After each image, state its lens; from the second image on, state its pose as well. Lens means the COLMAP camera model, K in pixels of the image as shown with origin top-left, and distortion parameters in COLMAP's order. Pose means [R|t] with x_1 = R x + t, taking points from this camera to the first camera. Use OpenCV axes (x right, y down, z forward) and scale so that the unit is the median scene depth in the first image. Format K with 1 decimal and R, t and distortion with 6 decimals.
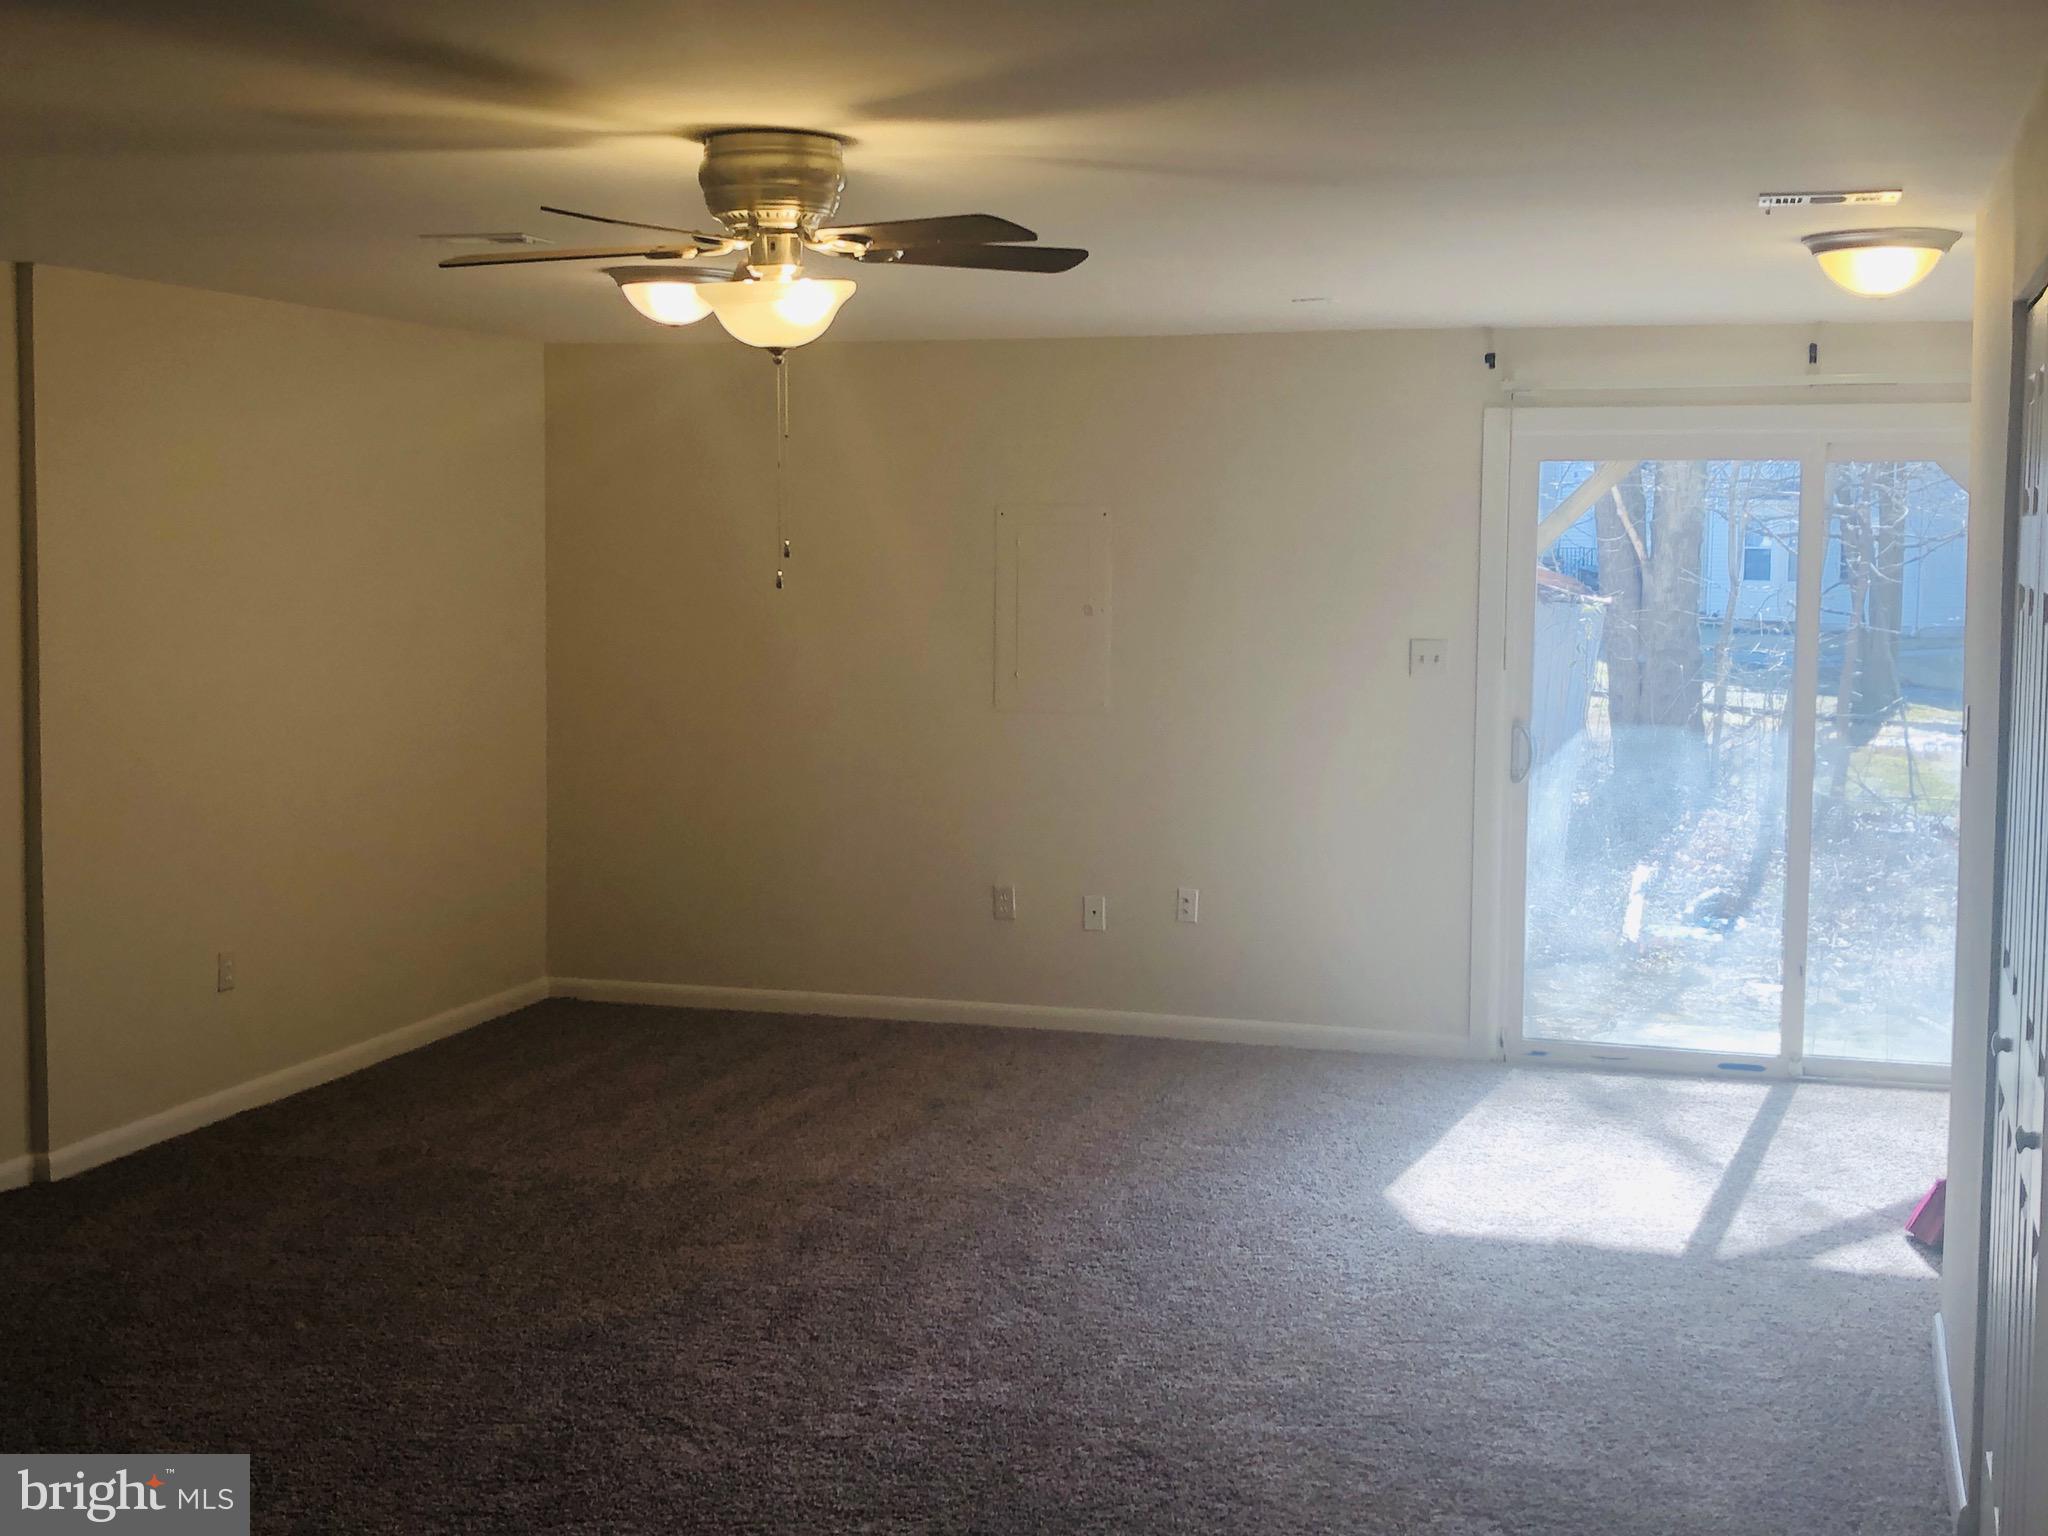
lens RADIAL K [[2556.4, 0, 1022.8], [0, 2556.4, 774.1], [0, 0, 1]] dist [0.026575, 0.000000]
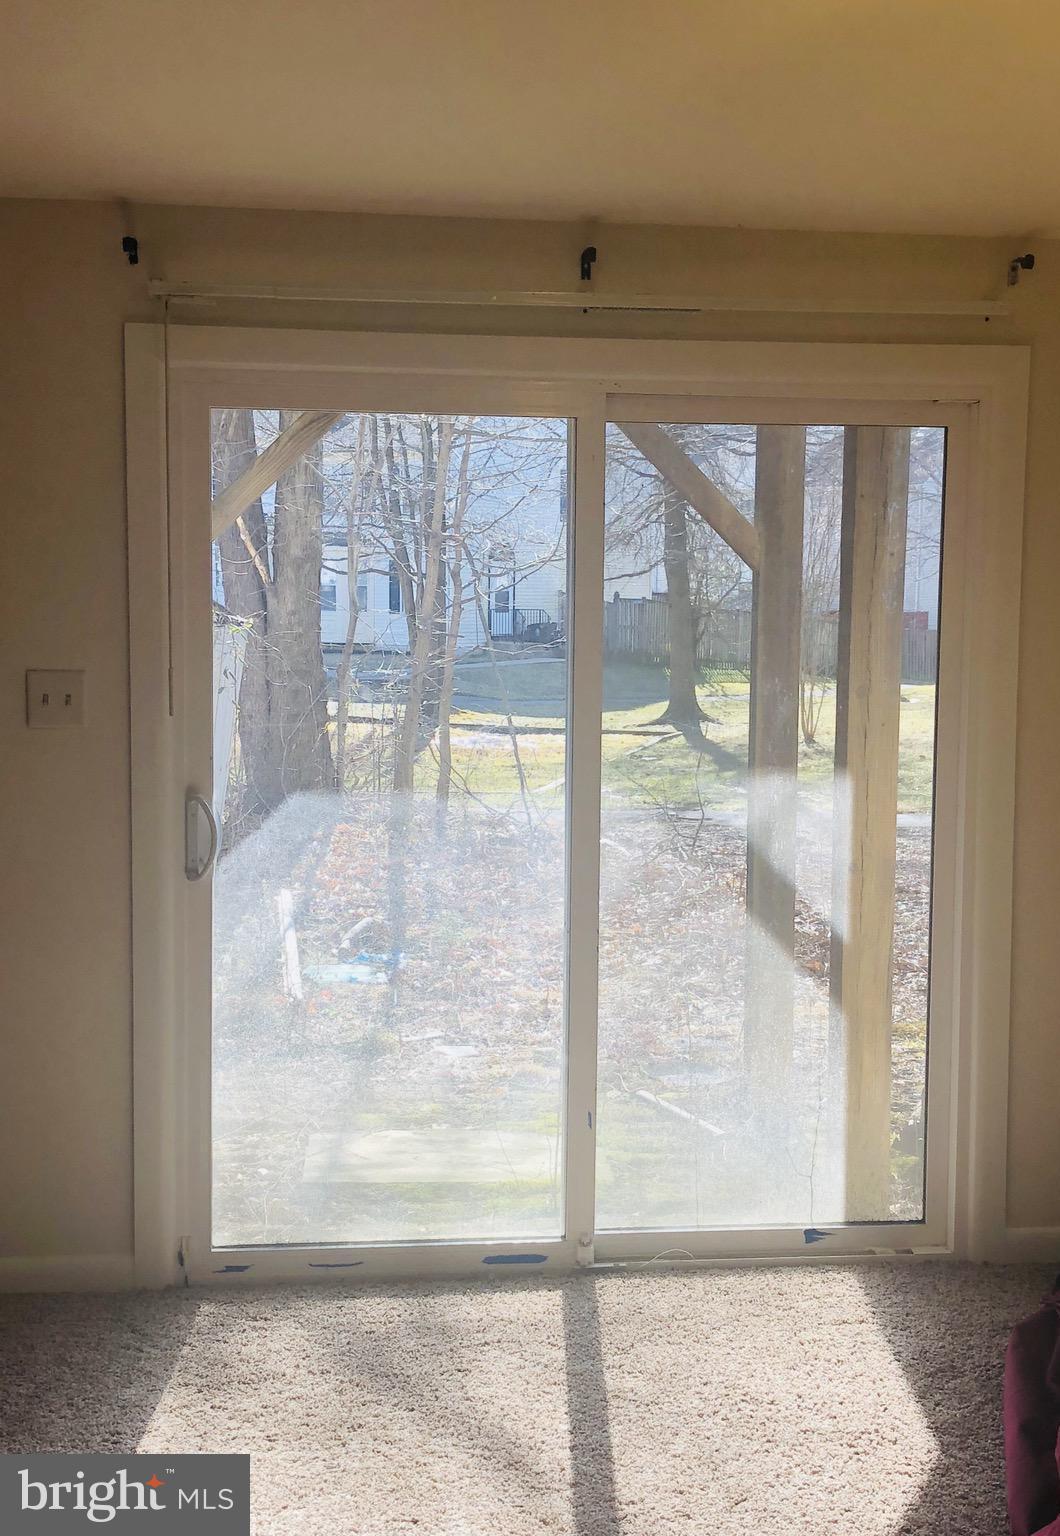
lens RADIAL K [[1891.9, 0, 532.5], [0, 1891.9, 775.6], [0, 0, 1]] dist [0.074874, 0.000000]
pose [[0.920938, -0.035662, 0.388073, 0.065975], [0.032023, 0.999362, 0.015842, -0.024112], [-0.388391, -0.002163, 0.921492, 0.406292]]
